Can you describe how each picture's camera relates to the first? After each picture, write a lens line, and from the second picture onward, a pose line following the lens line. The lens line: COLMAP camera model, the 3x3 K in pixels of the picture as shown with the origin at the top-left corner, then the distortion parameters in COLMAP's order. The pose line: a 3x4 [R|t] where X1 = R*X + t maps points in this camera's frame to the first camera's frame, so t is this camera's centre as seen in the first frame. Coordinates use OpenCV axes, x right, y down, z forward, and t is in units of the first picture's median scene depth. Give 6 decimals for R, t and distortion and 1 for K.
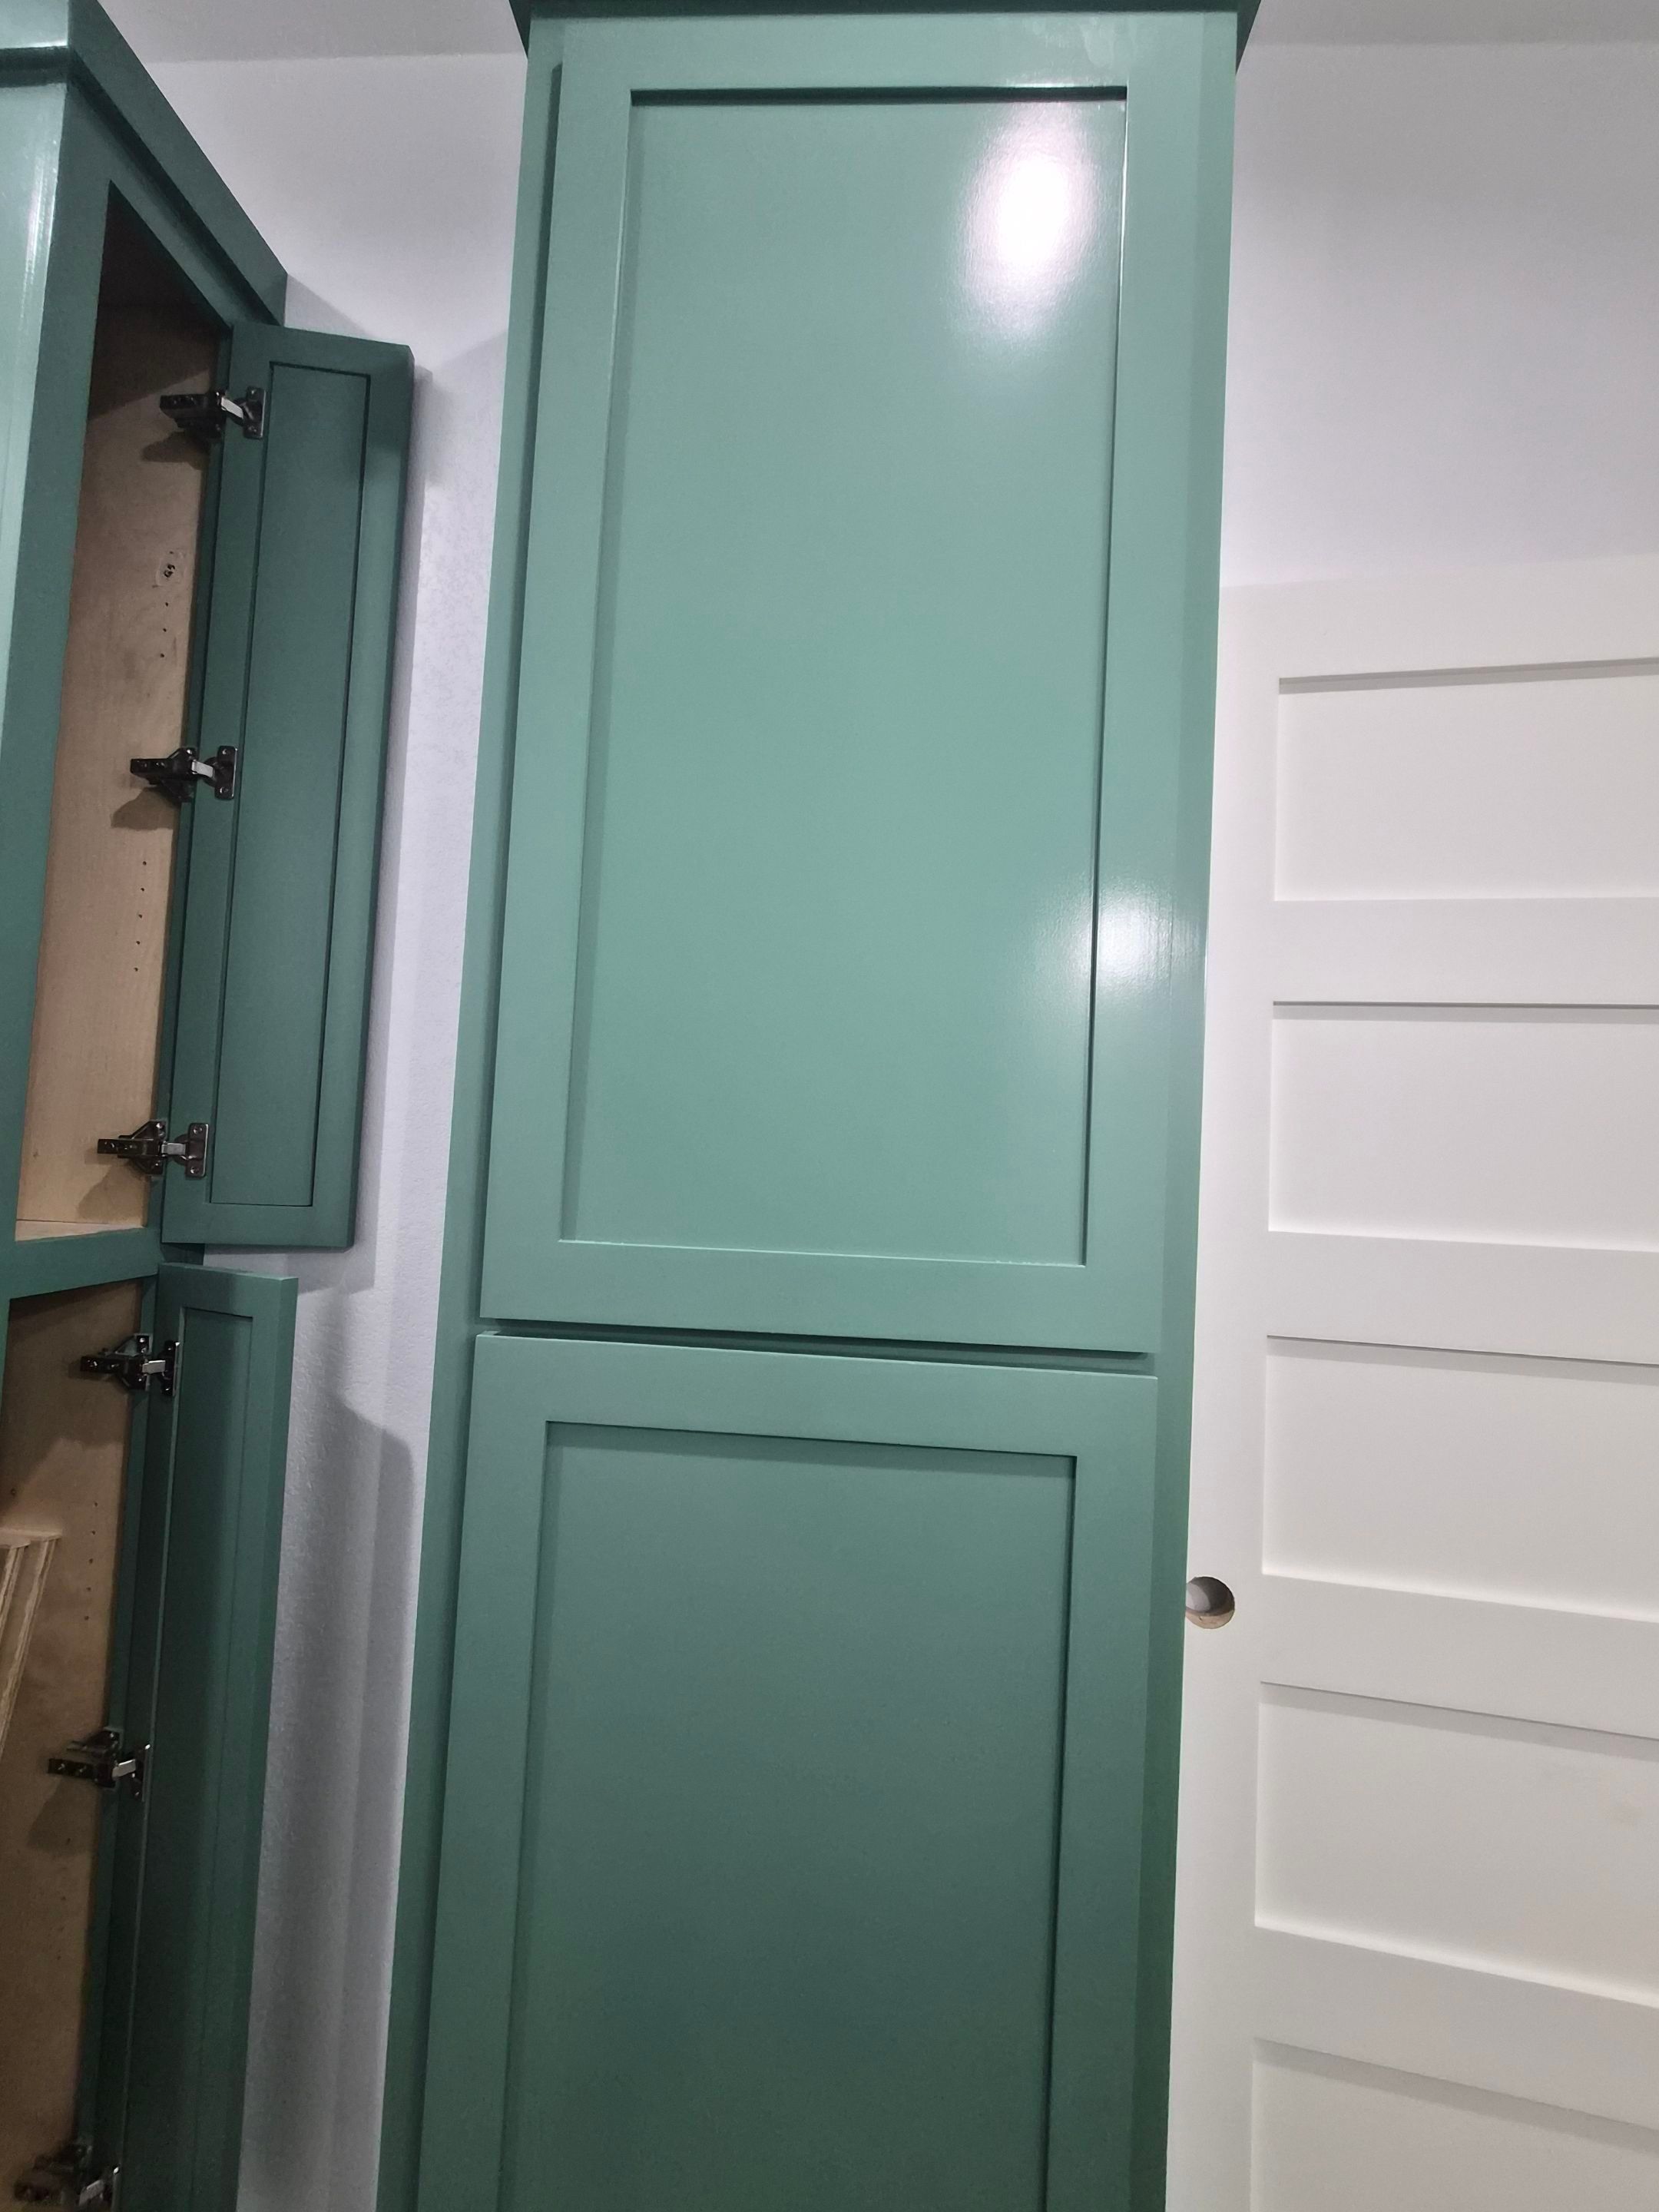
lens RADIAL K [[886.8, 0, 828.2], [0, 886.8, 1102.6], [0, 0, 1]] dist [-0.004272, -0.000716]
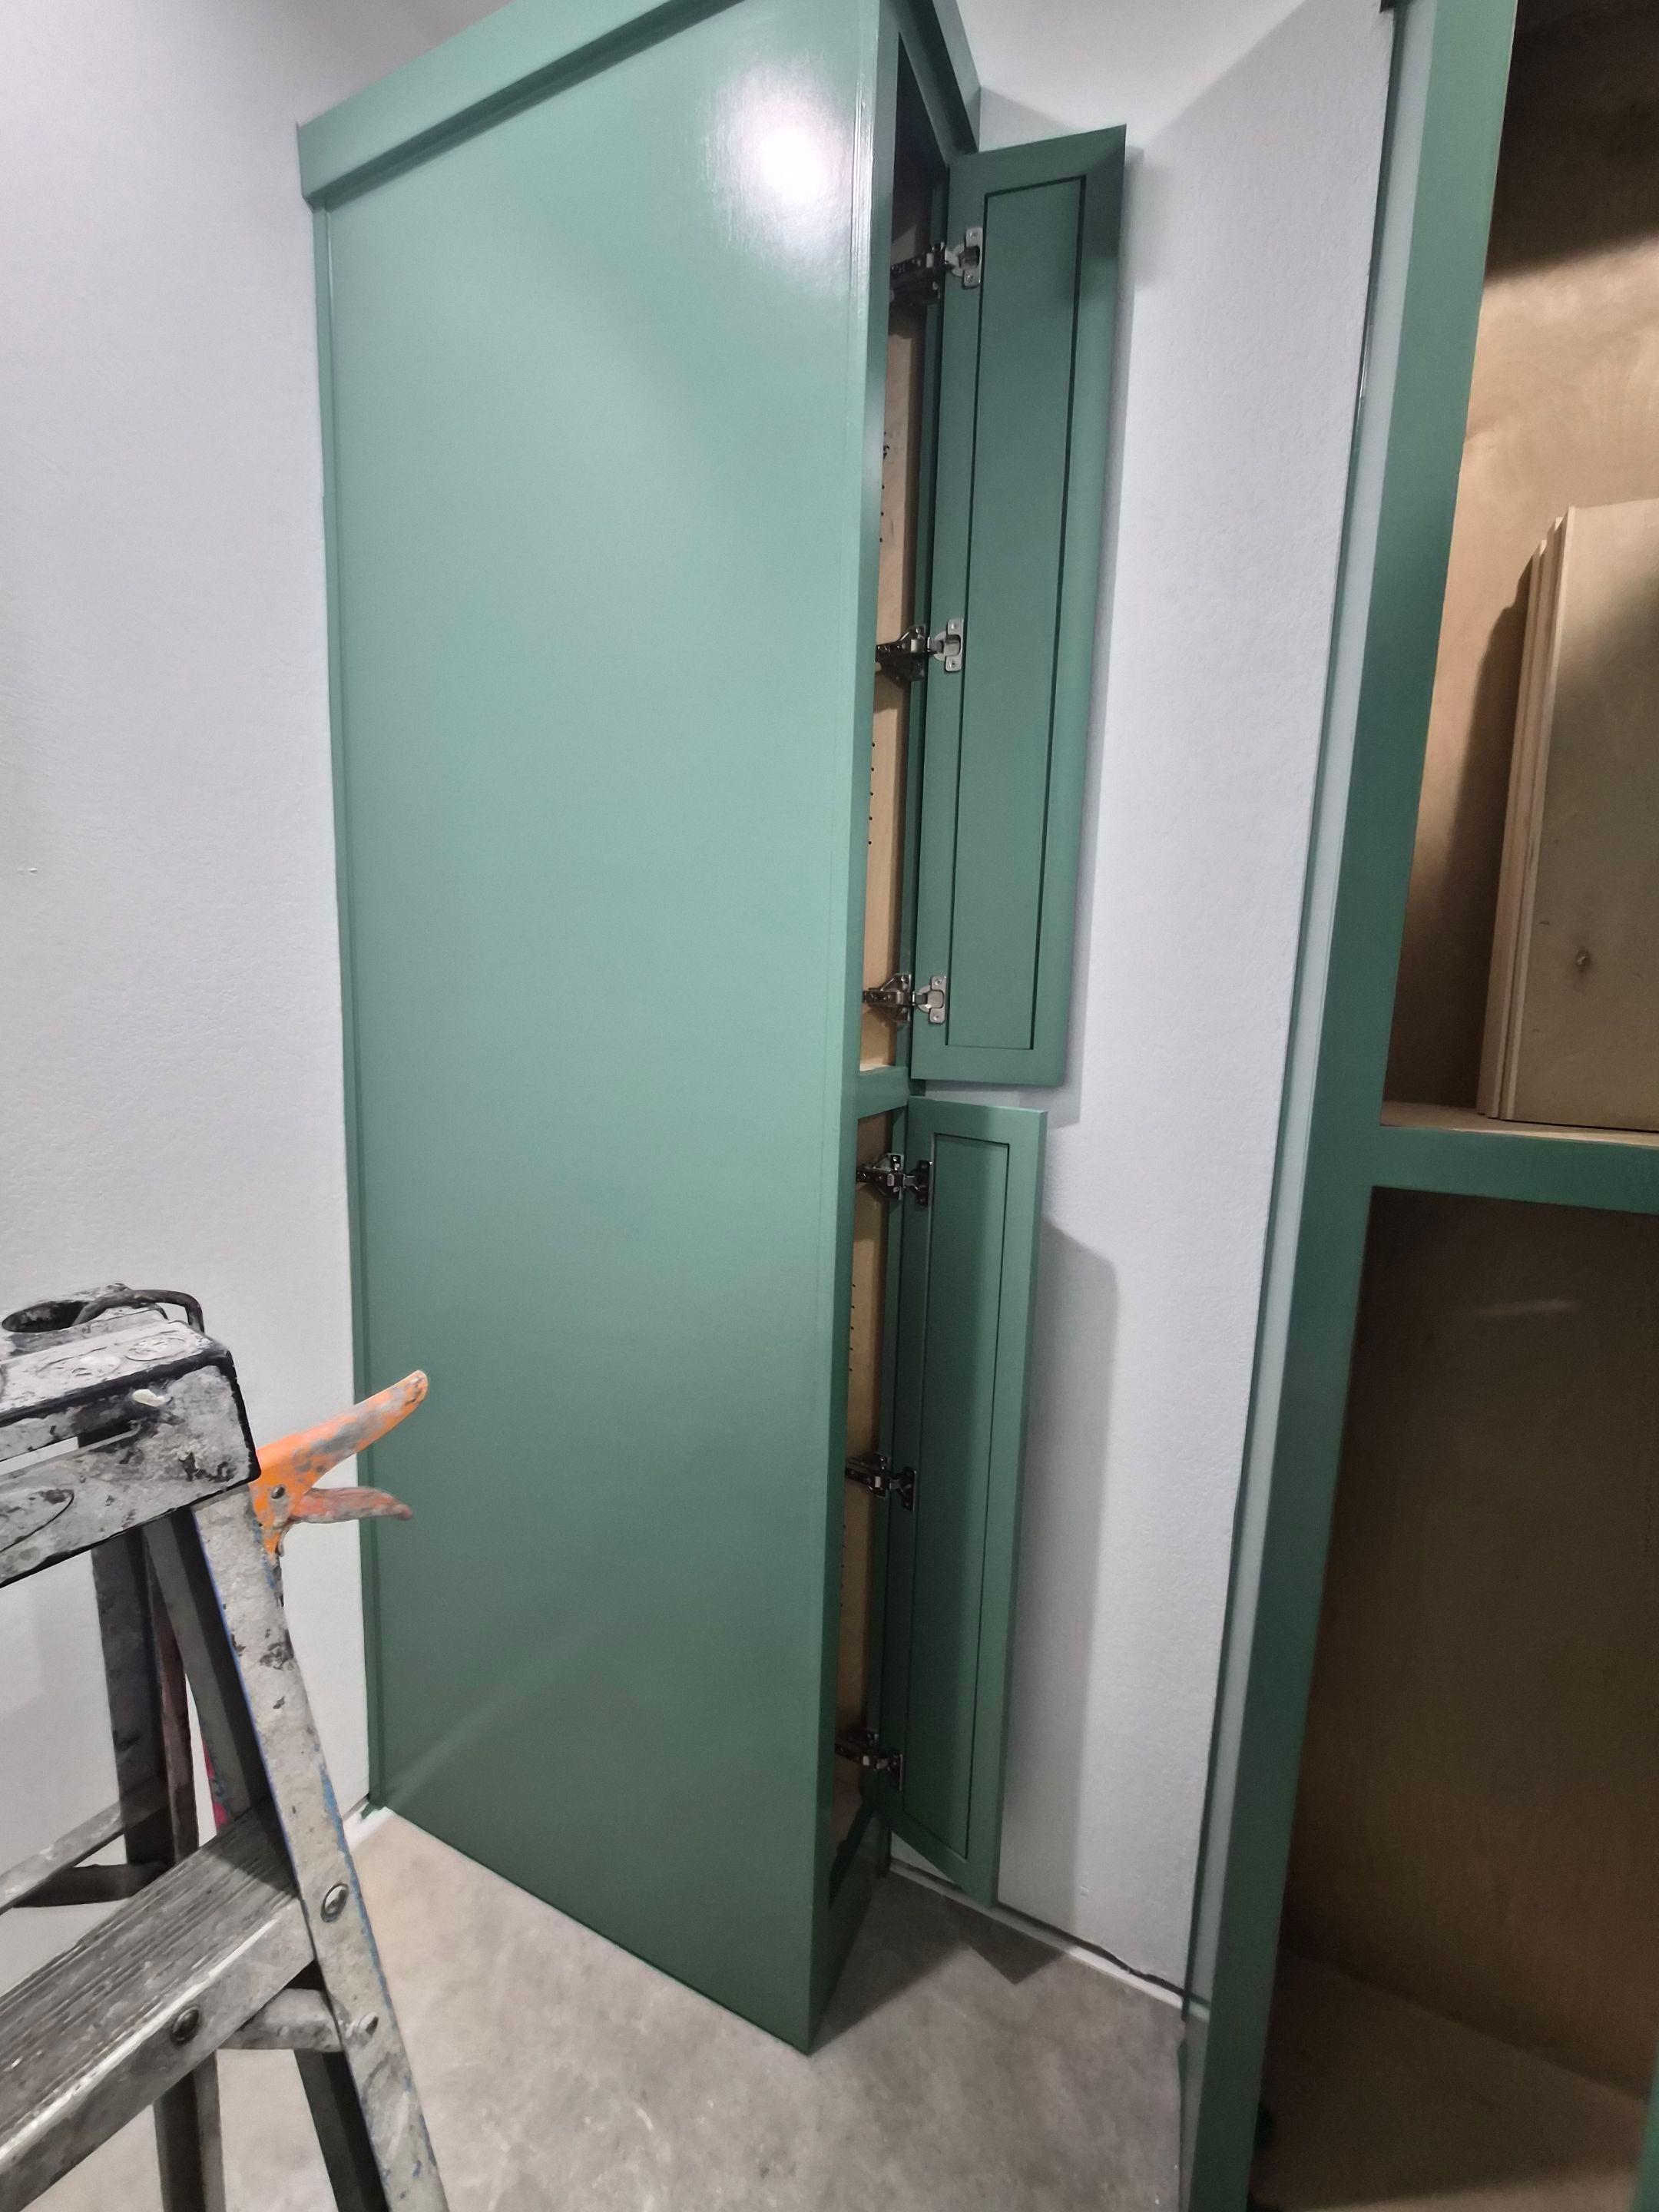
lens RADIAL K [[886.8, 0, 828.5], [0, 886.8, 1103.2], [0, 0, 1]] dist [-0.004272, -0.000716]
pose [[0.926735, 0.029725, -0.374537, -0.397592], [0.031551, 0.987187, 0.156417, 0.001362], [0.374388, -0.156775, 0.913923, -0.124255]]
